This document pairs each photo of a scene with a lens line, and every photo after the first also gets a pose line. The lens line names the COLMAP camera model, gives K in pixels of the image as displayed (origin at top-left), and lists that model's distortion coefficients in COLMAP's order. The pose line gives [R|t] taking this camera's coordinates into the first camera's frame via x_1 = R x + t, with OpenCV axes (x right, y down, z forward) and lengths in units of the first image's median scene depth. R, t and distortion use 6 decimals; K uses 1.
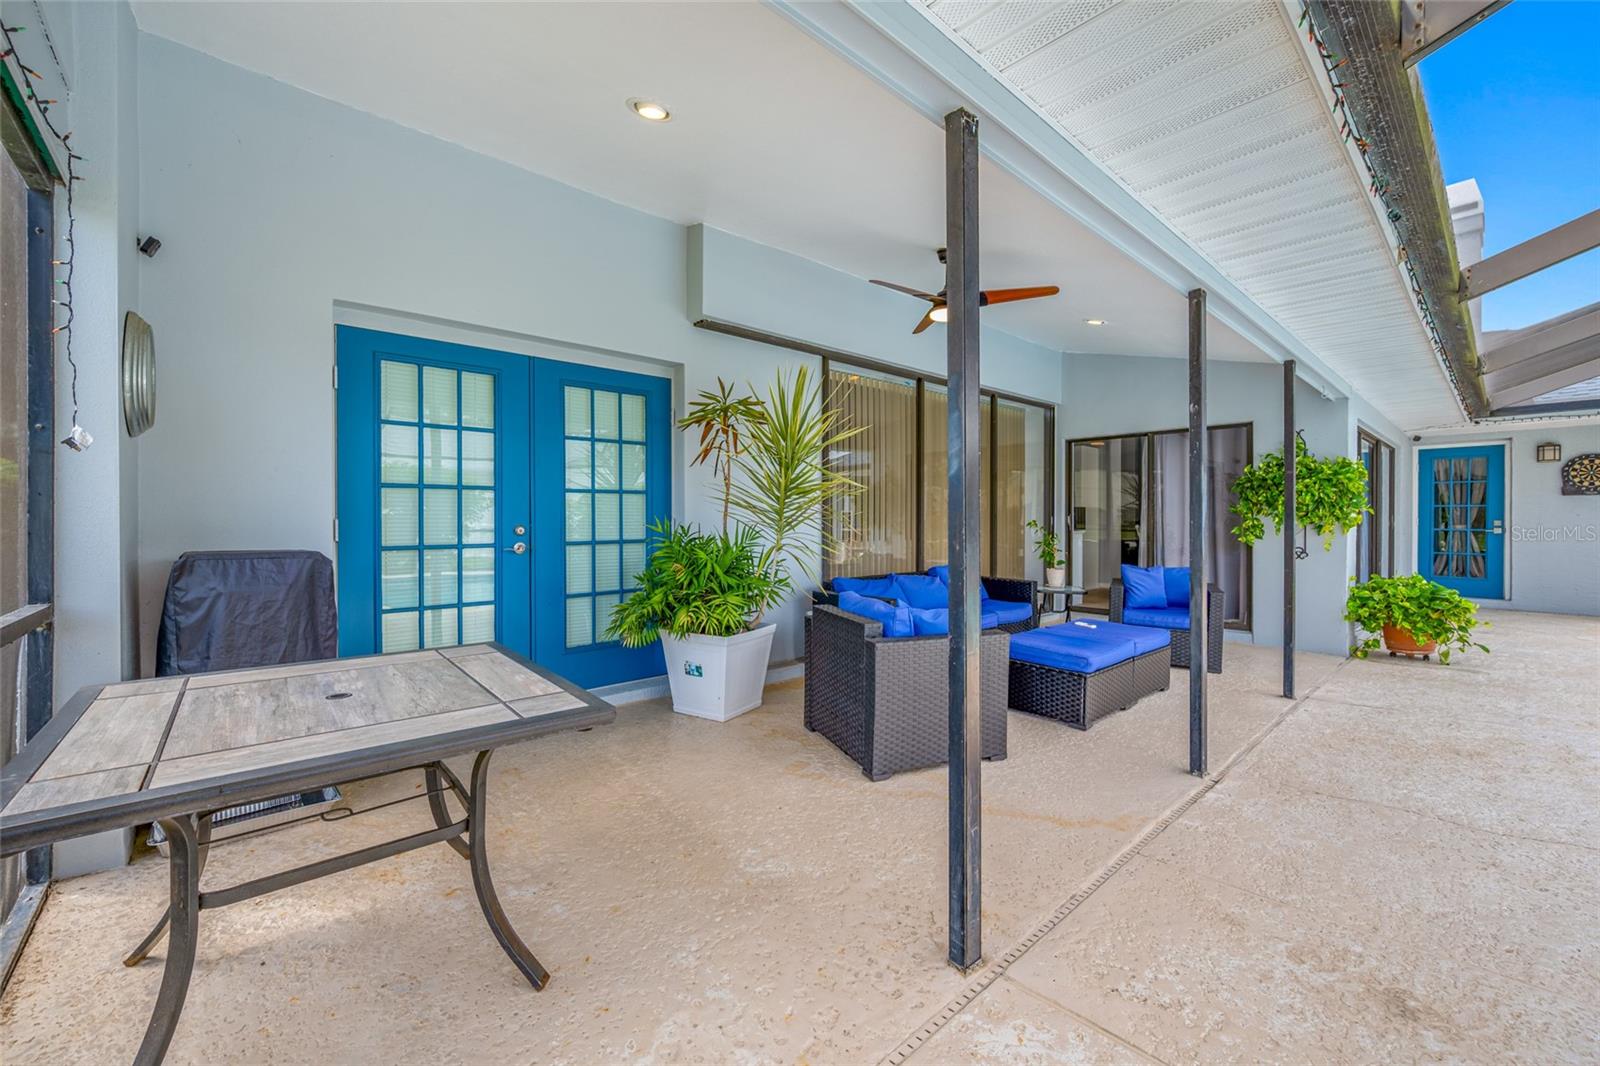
lens RADIAL K [[633.1, 0, 804.1], [0, 633.1, 524.4], [0, 0, 1]] dist [-0.003594, -0.001184]
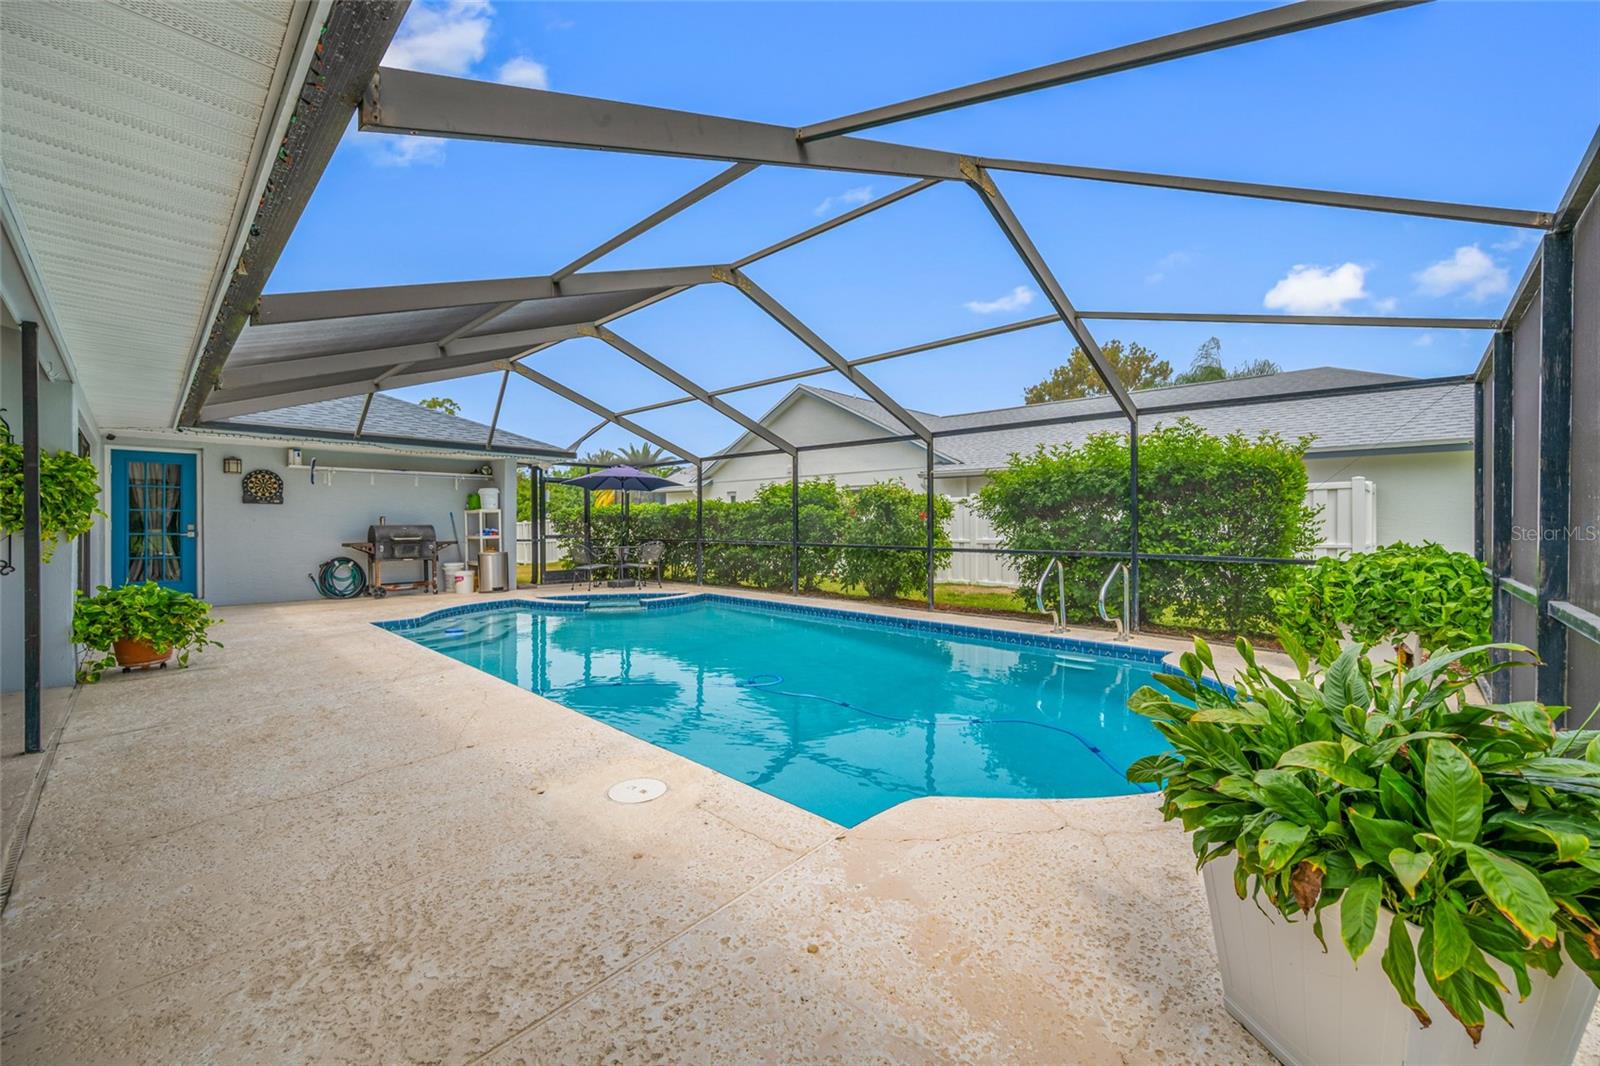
lens RADIAL K [[633.1, 0, 805.0], [0, 633.1, 526.6], [0, 0, 1]] dist [-0.003594, -0.001184]
pose [[-0.081360, -0.003593, 0.996678, -0.071724], [0.005491, 0.999977, 0.004053, -0.002989], [-0.996670, 0.005803, -0.081338, 0.087040]]
